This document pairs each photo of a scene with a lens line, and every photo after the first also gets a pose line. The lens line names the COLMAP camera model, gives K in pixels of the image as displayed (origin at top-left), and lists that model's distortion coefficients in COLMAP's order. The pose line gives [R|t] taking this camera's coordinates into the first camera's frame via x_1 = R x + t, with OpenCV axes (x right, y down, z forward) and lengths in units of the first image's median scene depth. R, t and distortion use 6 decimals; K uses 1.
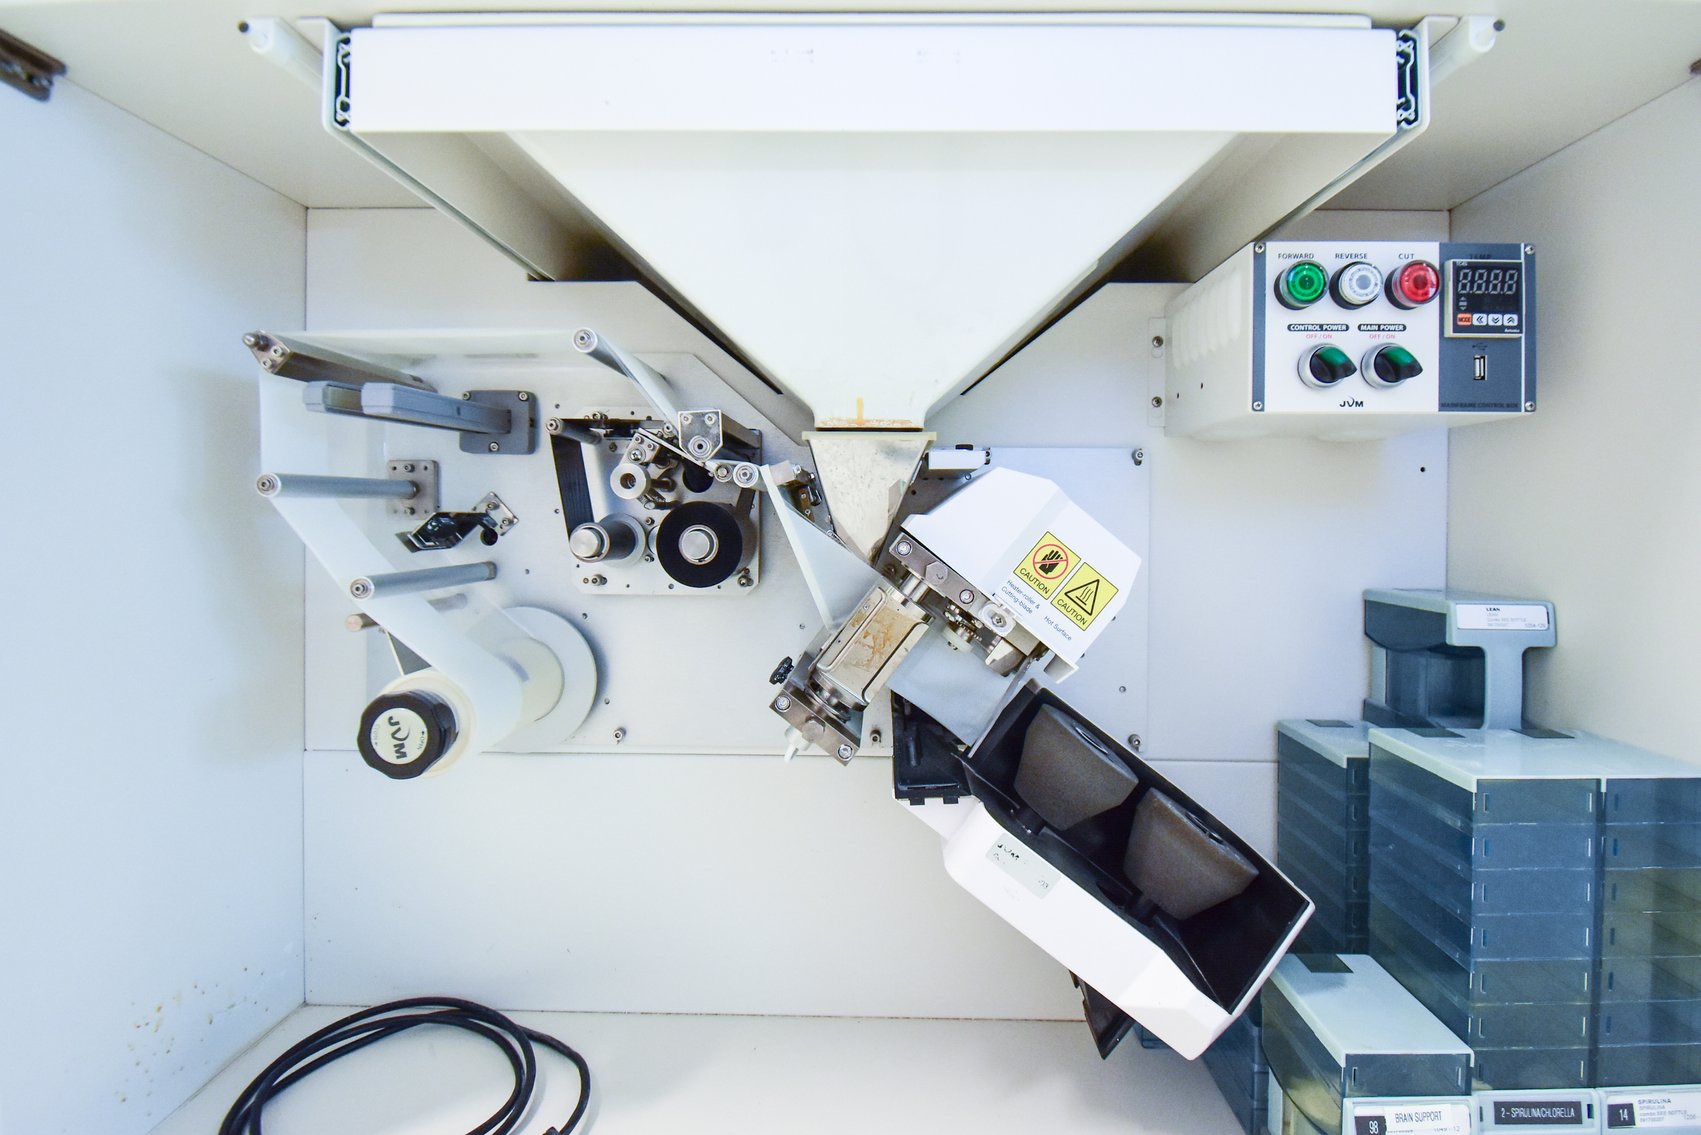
lens RADIAL K [[807.9, 0, 892.5], [0, 807.9, 519.0], [0, 0, 1]] dist [0.007406, -0.018621]
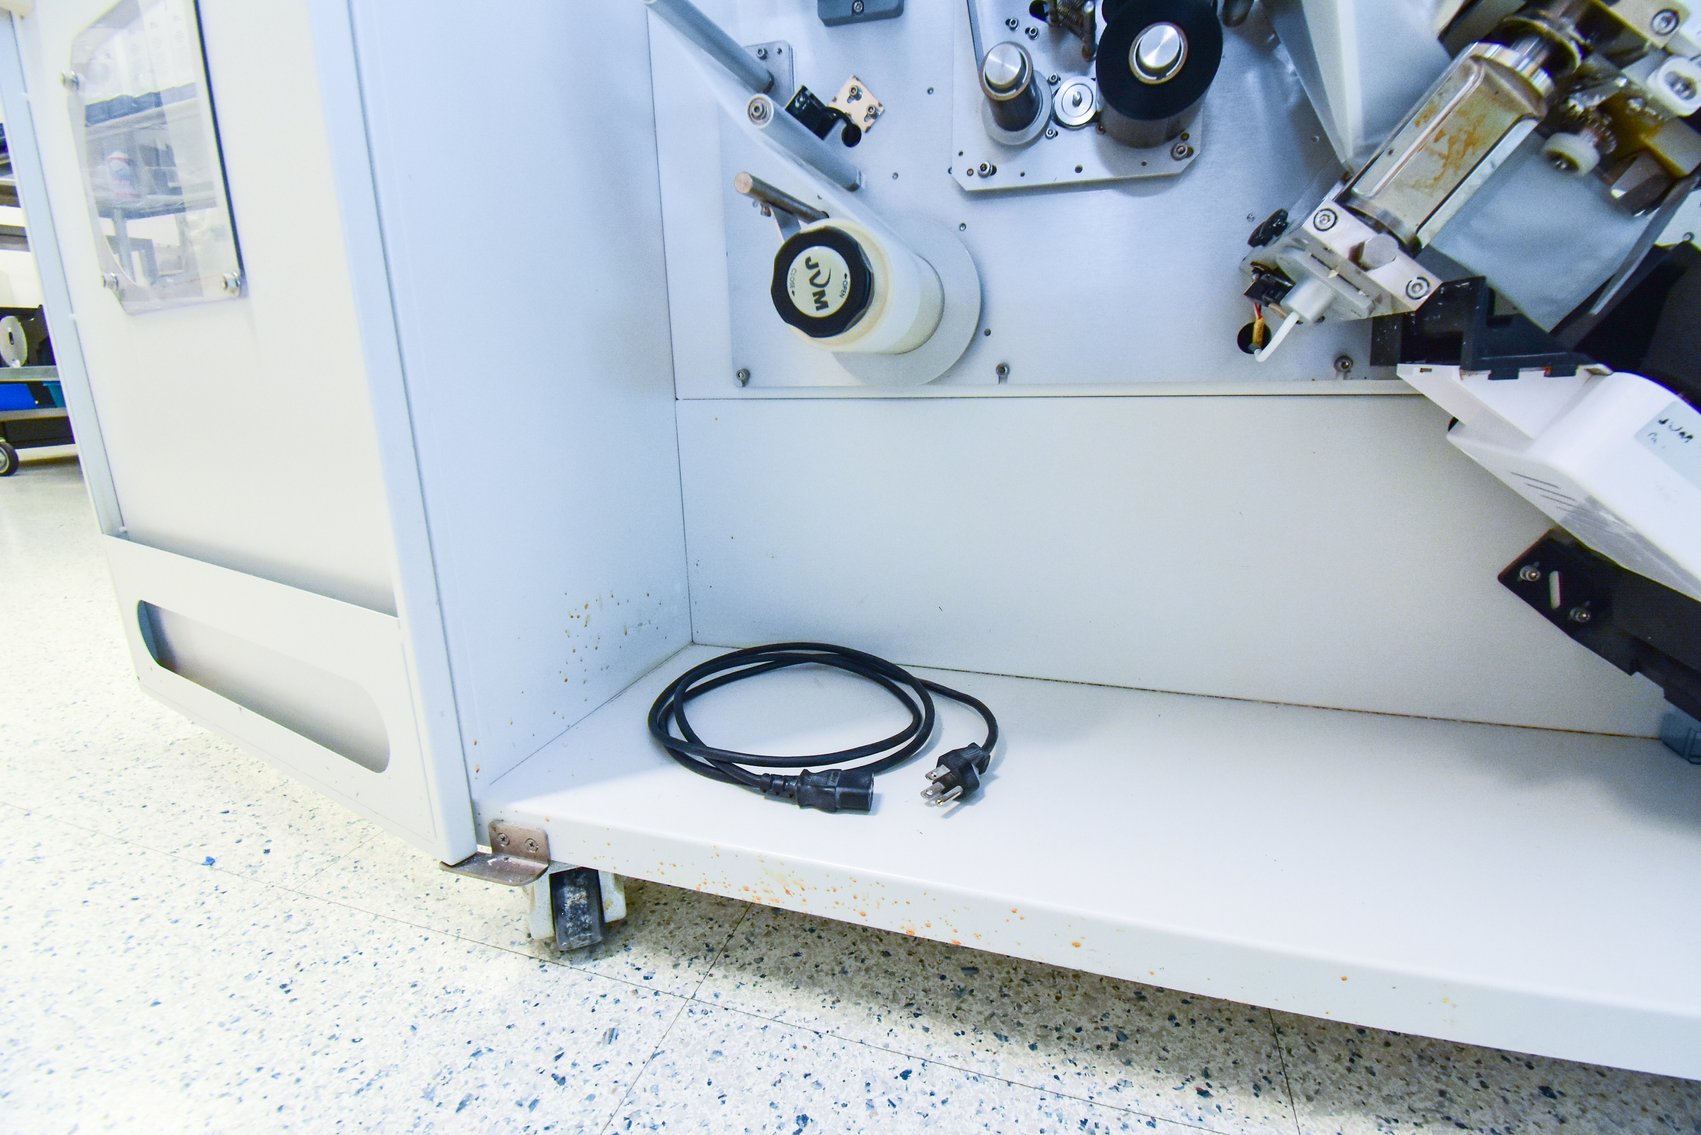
lens RADIAL K [[763.4, 0, 863.5], [0, 763.4, 550.2], [0, 0, 1]] dist [0.003135, -0.015446]
pose [[0.957696, 0.044120, -0.284379, -0.305985], [0.025016, 0.971674, 0.234996, 0.328910], [0.286692, -0.232168, 0.929465, 0.199659]]
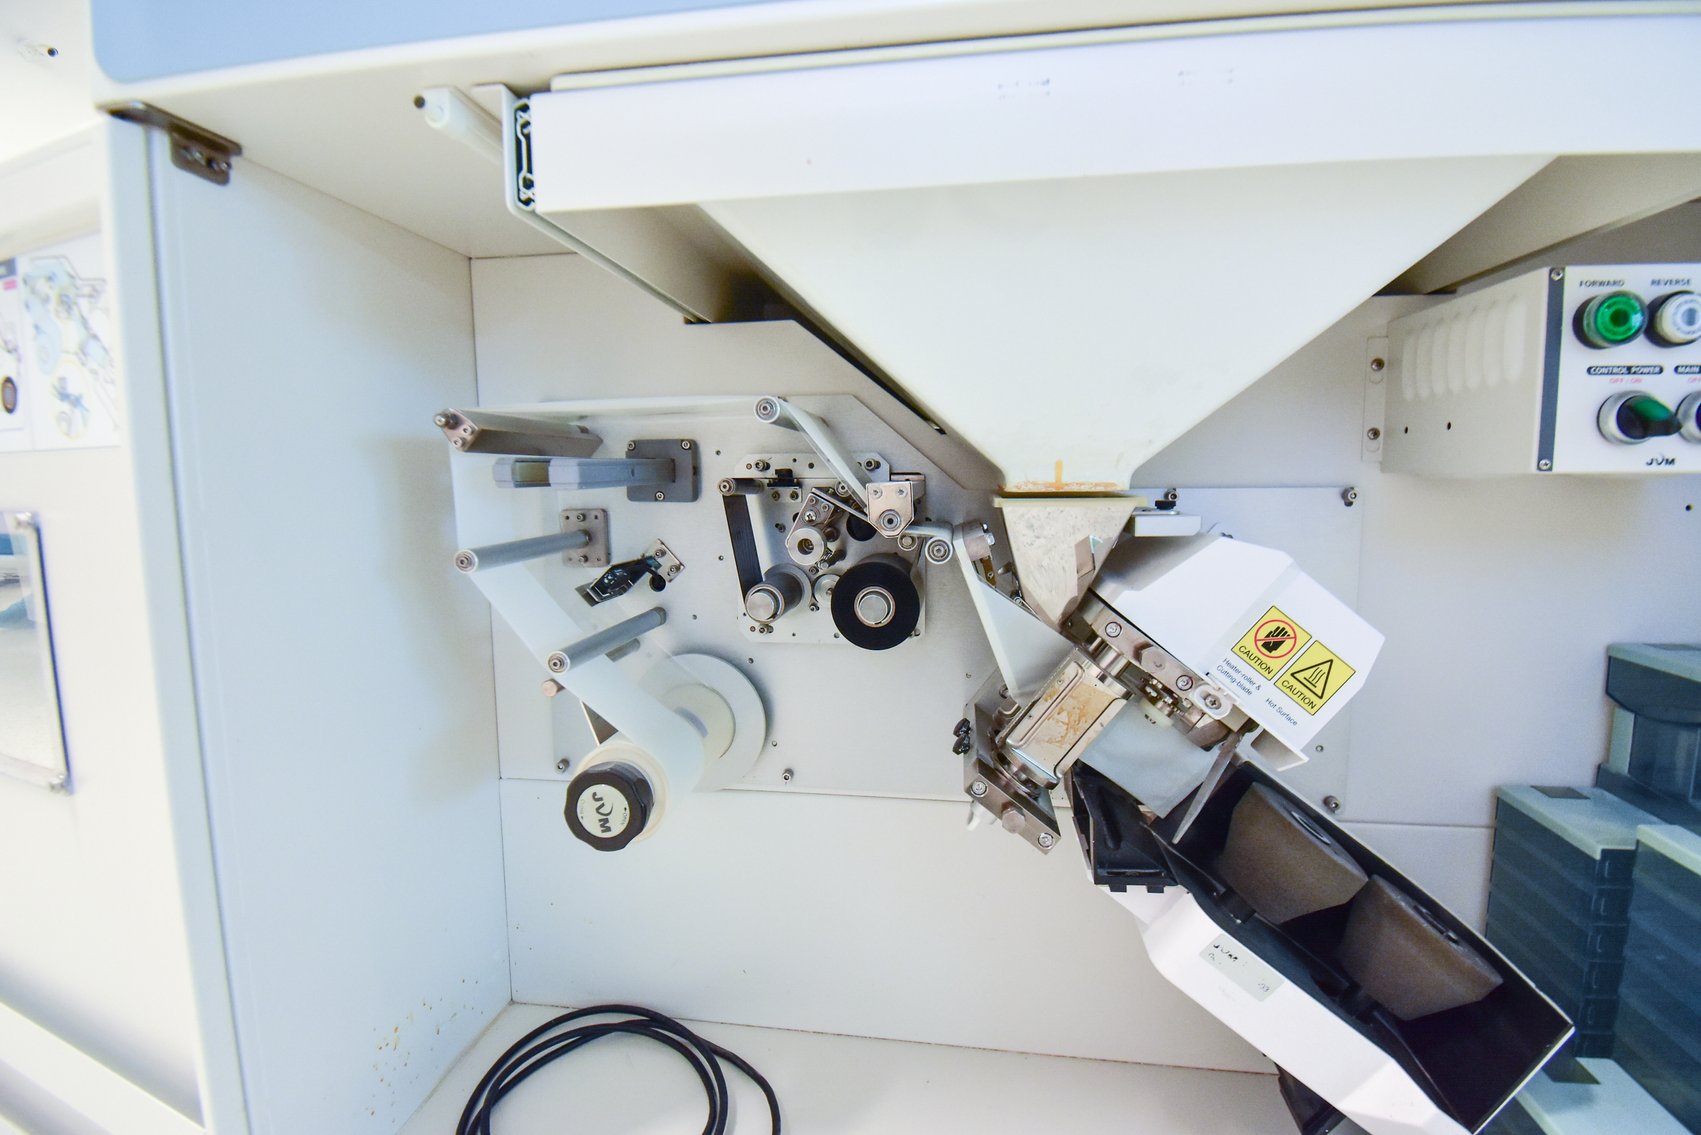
lens RADIAL K [[763.4, 0, 863.5], [0, 763.4, 550.2], [0, 0, 1]] dist [0.003135, -0.015446]
pose [[0.990778, -0.003957, -0.135435, -0.142840], [0.016492, 0.995663, 0.091557, -0.131331], [0.134485, -0.092946, 0.986547, 0.115868]]
